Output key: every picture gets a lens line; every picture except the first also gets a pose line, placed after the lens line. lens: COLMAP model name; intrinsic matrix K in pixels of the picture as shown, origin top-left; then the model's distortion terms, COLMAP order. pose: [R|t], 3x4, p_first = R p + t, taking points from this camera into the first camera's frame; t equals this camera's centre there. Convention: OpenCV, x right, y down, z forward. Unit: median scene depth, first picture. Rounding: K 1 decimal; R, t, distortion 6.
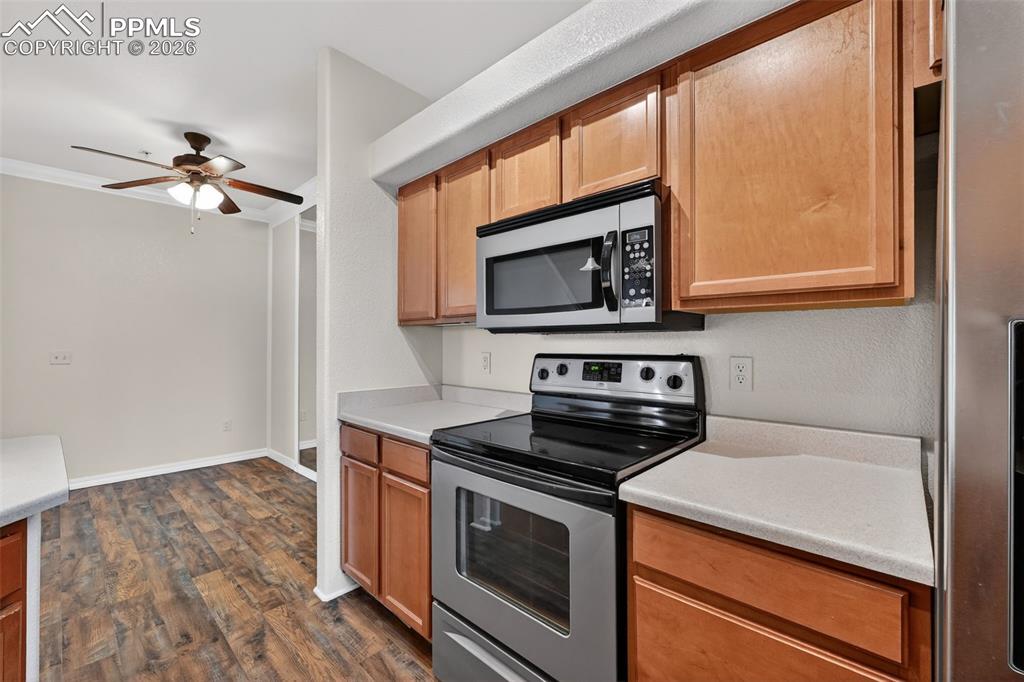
lens RADIAL K [[420.4, 0, 508.9], [0, 420.4, 343.9], [0, 0, 1]] dist [0.001529, 0.000374]
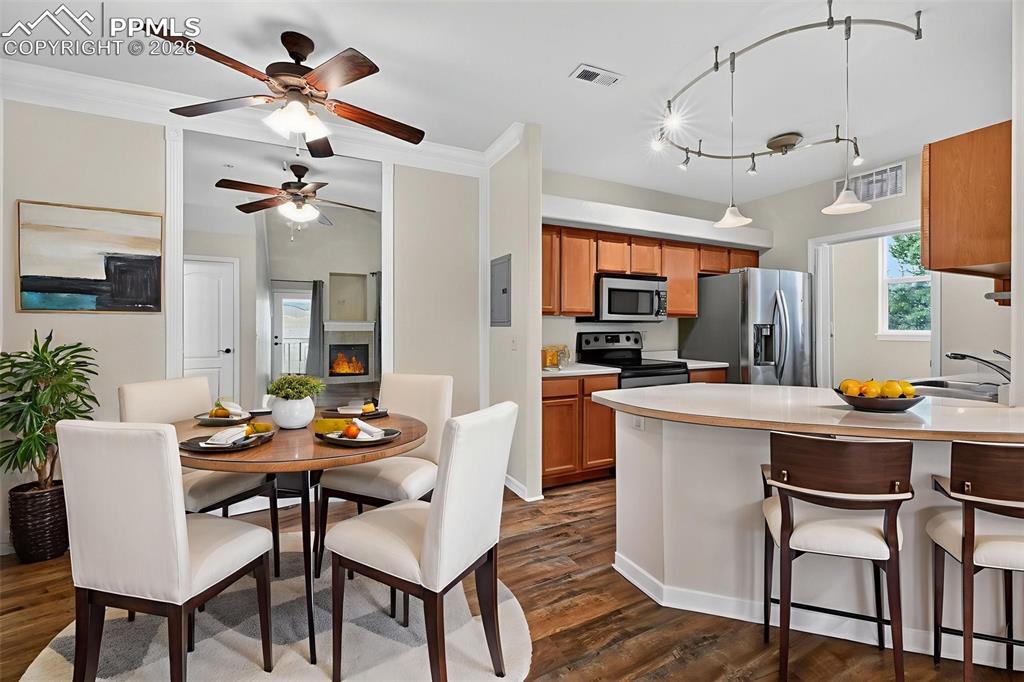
lens RADIAL K [[419.5, 0, 514.4], [0, 419.5, 334.3], [0, 0, 1]] dist [0.001395, 0.000220]
pose [[0.347932, -0.009507, 0.937472, -2.080468], [0.002059, 0.999954, 0.009377, 0.014789], [-0.937518, -0.001333, 0.347935, 0.644361]]
